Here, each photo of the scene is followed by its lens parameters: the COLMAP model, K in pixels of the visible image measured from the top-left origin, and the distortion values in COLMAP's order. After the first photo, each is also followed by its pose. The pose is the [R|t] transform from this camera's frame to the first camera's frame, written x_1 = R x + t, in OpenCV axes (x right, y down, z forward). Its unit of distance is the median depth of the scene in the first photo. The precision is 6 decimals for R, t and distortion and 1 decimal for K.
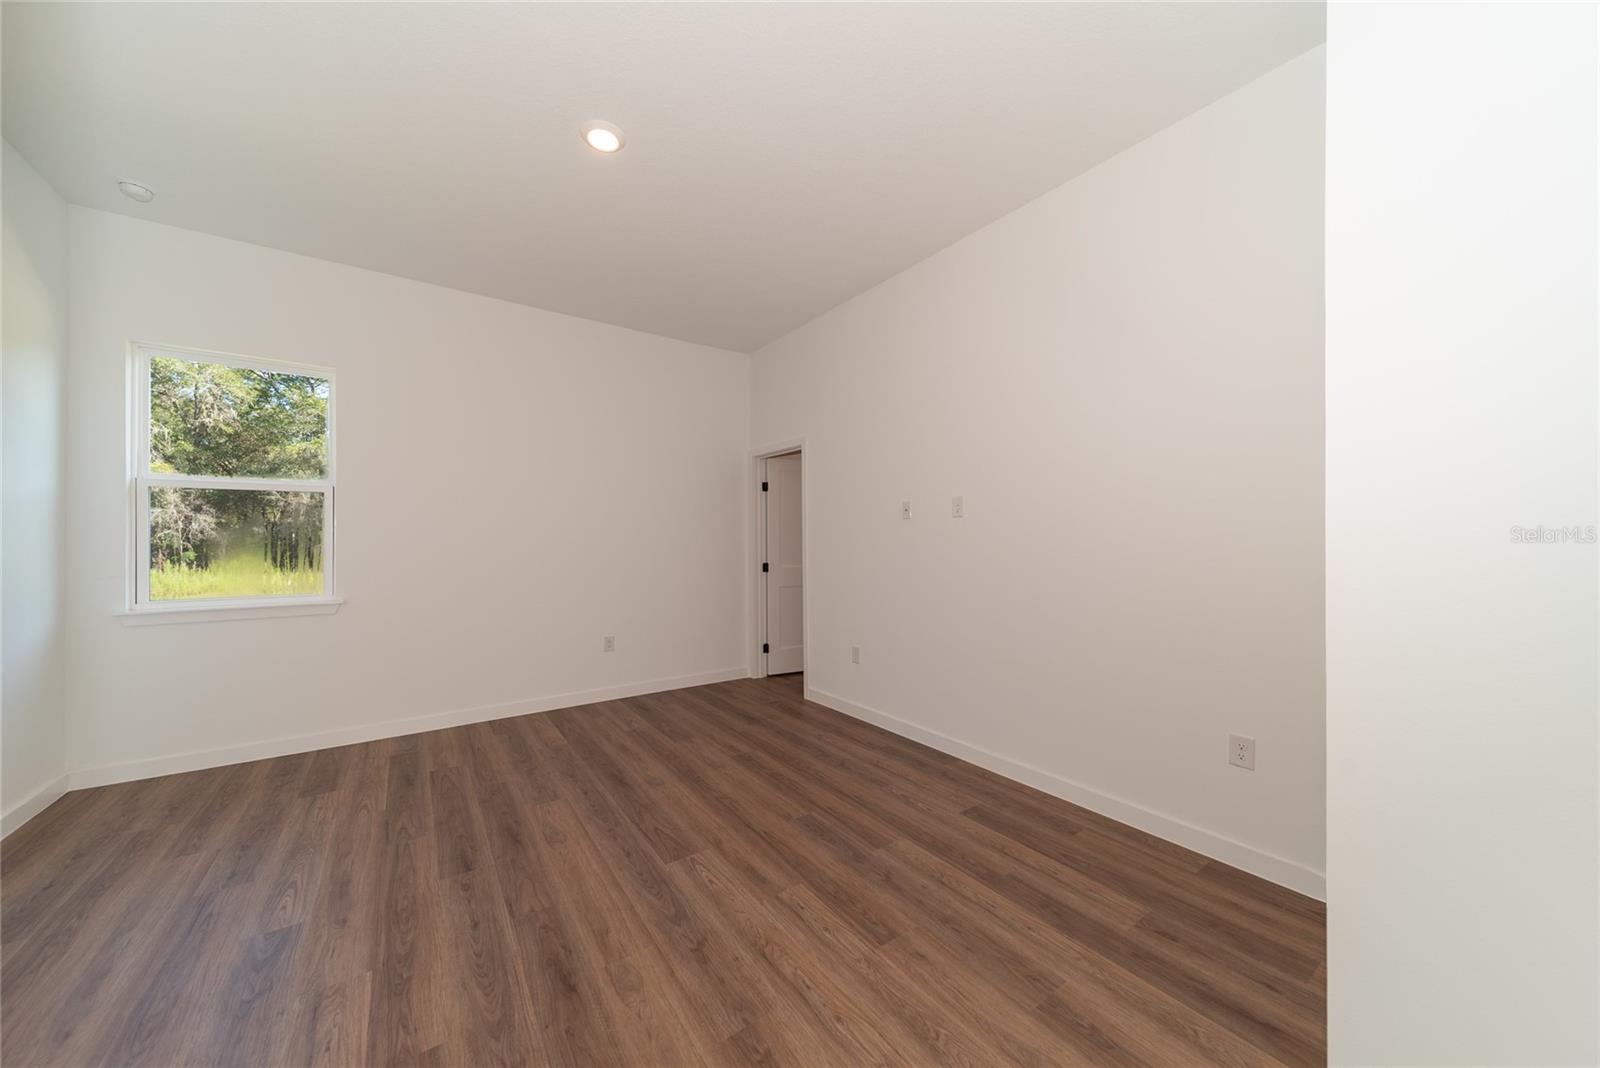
lens RADIAL K [[529.6, 0, 801.6], [0, 529.6, 542.3], [0, 0, 1]] dist [0.005700, -0.000218]
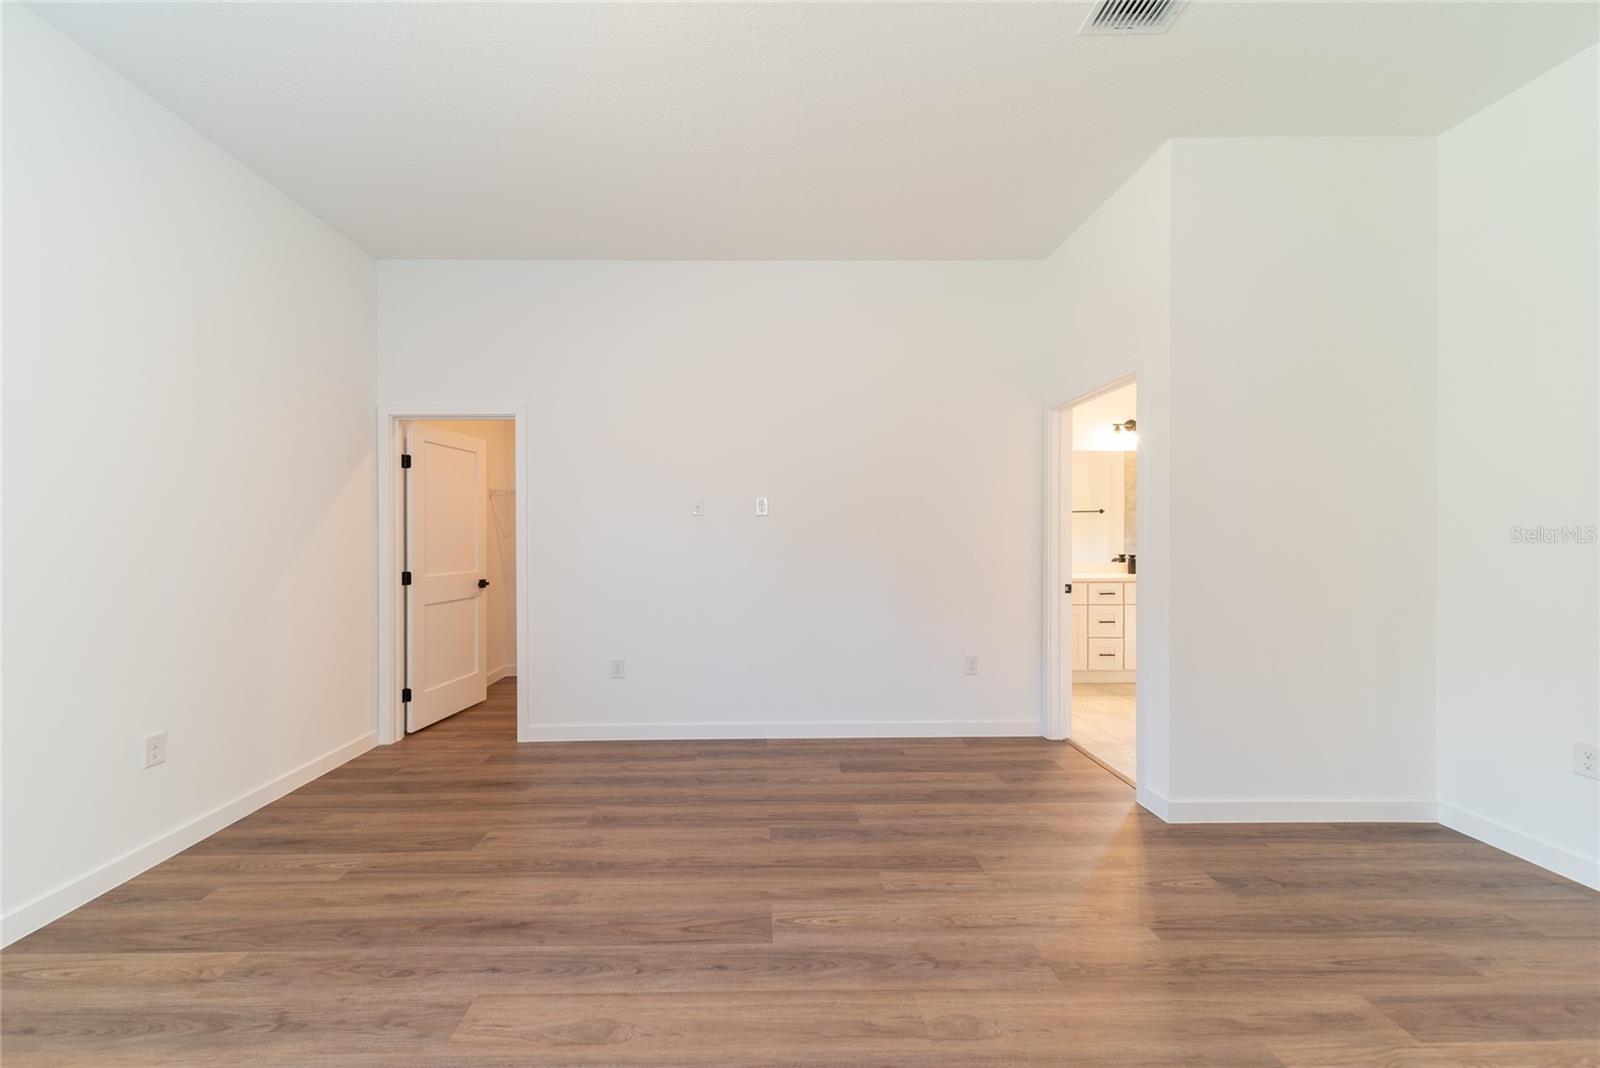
lens RADIAL K [[568.6, 0, 753.9], [0, 568.6, 536.8], [0, 0, 1]] dist [0.012310, -0.002883]
pose [[0.591820, -0.003862, 0.806061, -0.768458], [0.010080, 0.999946, -0.002610, 0.015250], [-0.806007, 0.009670, 0.591826, 0.428474]]
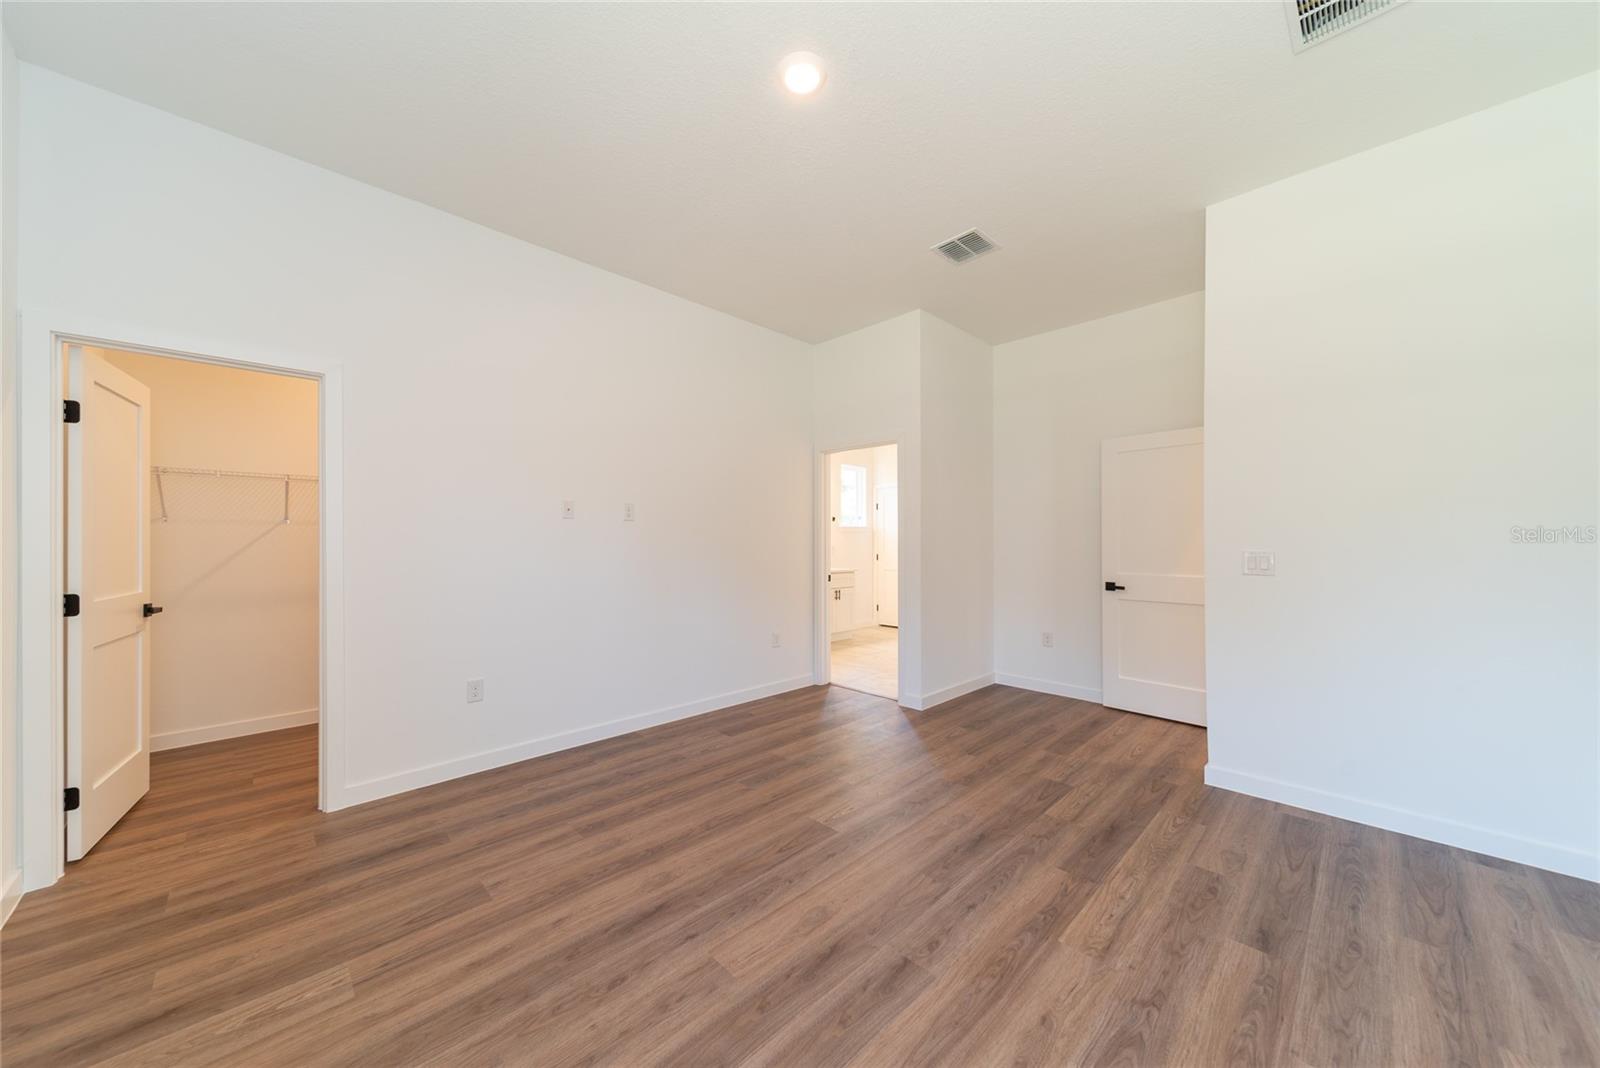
lens RADIAL K [[558.4, 0, 794.5], [0, 558.4, 537.1], [0, 0, 1]] dist [0.005765, -0.000287]
pose [[-0.129850, 0.008637, 0.991496, -1.118095], [0.005867, 0.999951, -0.007942, 0.017375], [-0.991516, 0.004786, -0.129895, 1.007837]]
